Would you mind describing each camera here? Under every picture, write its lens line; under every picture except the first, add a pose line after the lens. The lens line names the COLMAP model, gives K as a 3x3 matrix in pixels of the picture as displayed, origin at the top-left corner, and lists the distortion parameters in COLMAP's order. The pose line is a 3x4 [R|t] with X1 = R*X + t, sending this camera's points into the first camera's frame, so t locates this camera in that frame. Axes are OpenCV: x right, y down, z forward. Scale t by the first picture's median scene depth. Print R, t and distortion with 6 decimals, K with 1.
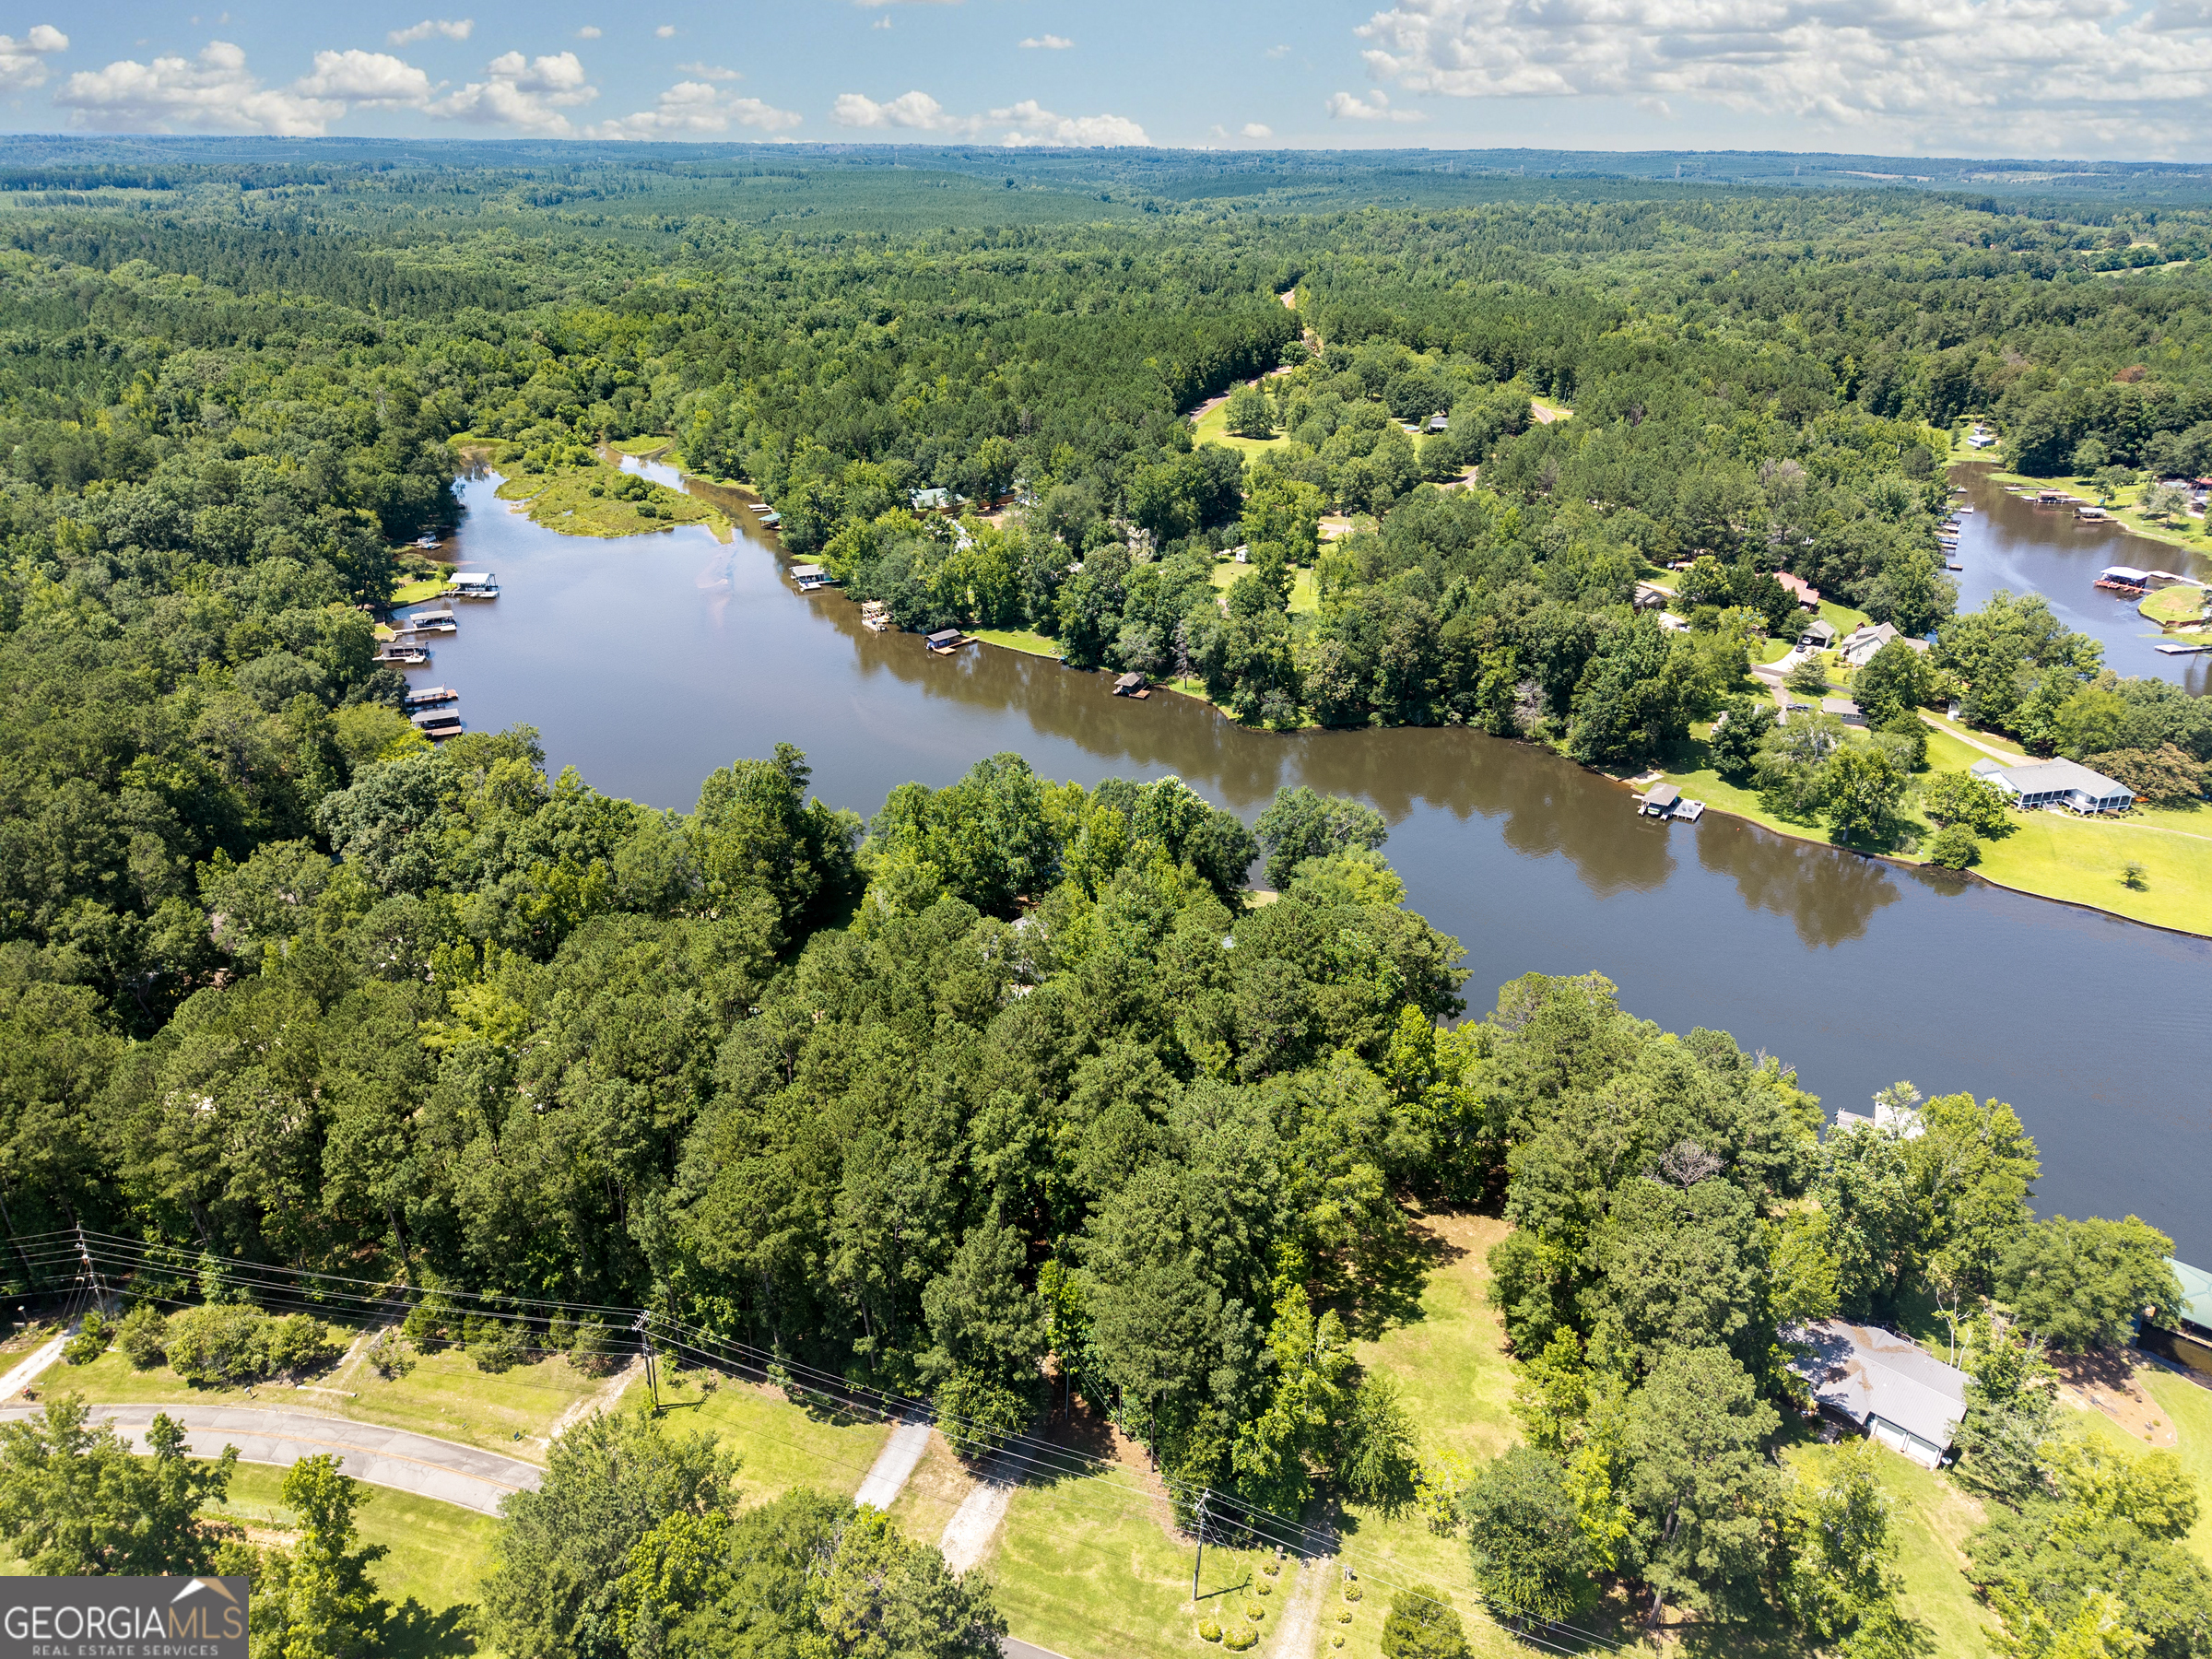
lens RADIAL K [[1521.9, 0, 1109.1], [0, 1521.9, 828.1], [0, 0, 1]] dist [0.037823, -0.025698]
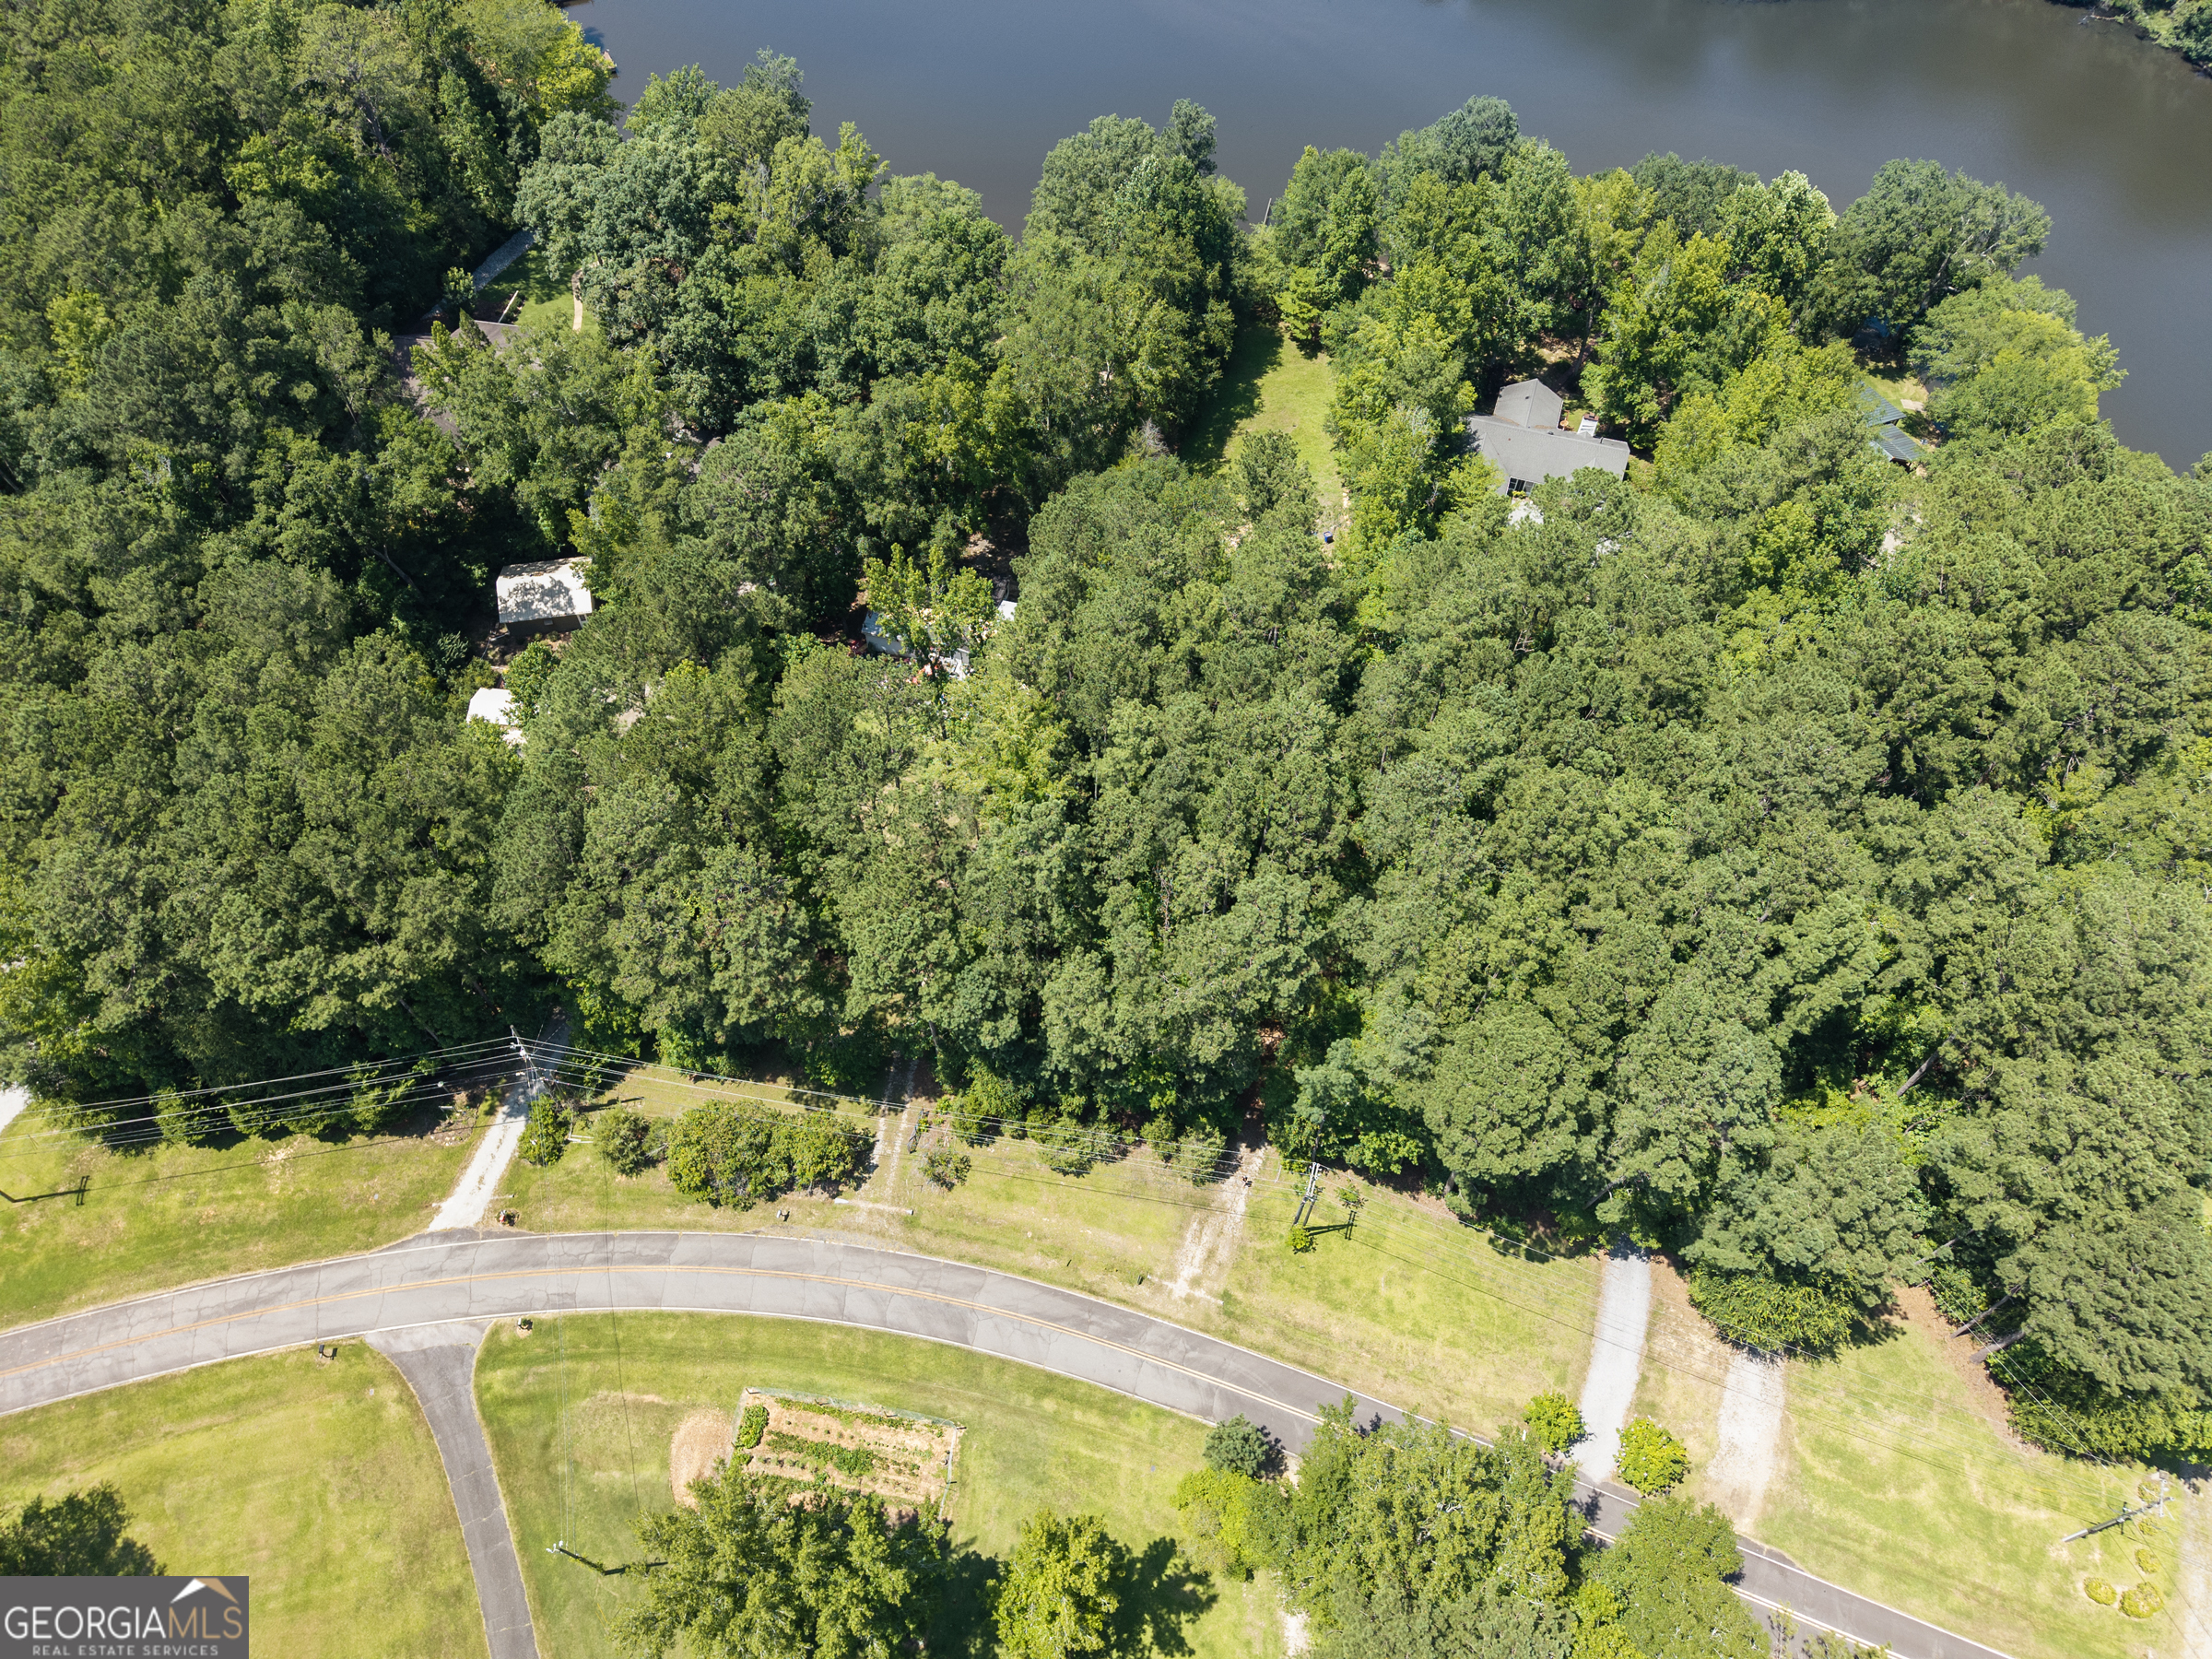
lens RADIAL K [[1521.9, 0, 1104.2], [0, 1521.9, 831.8], [0, 0, 1]] dist [0.037823, -0.025698]
pose [[0.999957, 0.009239, 0.000142, -0.383339], [-0.008032, 0.861536, 0.507633, -0.188163], [0.004568, -0.507613, 0.861573, 0.417072]]
